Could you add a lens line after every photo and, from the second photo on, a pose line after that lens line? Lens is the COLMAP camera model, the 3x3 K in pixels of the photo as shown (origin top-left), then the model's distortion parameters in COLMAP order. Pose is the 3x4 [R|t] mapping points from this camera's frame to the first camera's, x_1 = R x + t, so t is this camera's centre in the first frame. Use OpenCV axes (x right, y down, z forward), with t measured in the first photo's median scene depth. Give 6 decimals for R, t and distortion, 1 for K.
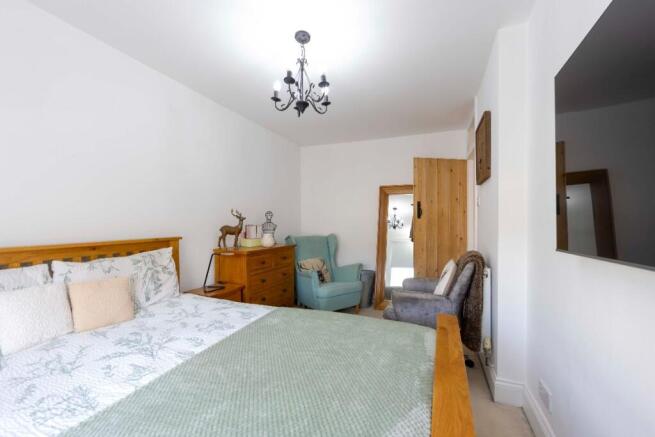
lens RADIAL K [[285.2, 0, 330.2], [0, 285.2, 226.7], [0, 0, 1]] dist [-0.000788, -0.000072]
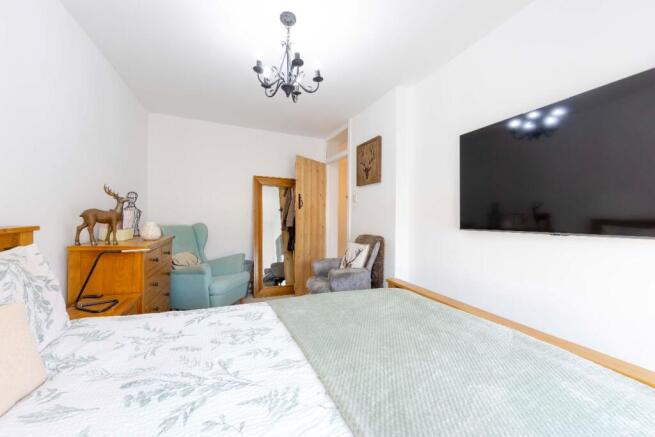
lens RADIAL K [[276.2, 0, 337.7], [0, 276.2, 217.8], [0, 0, 1]] dist [-0.001054, -0.000194]
pose [[0.676147, 0.014507, 0.736624, -0.614031], [-0.014215, 0.999877, -0.006643, 0.017239], [-0.736630, -0.005979, 0.676270, 0.217585]]
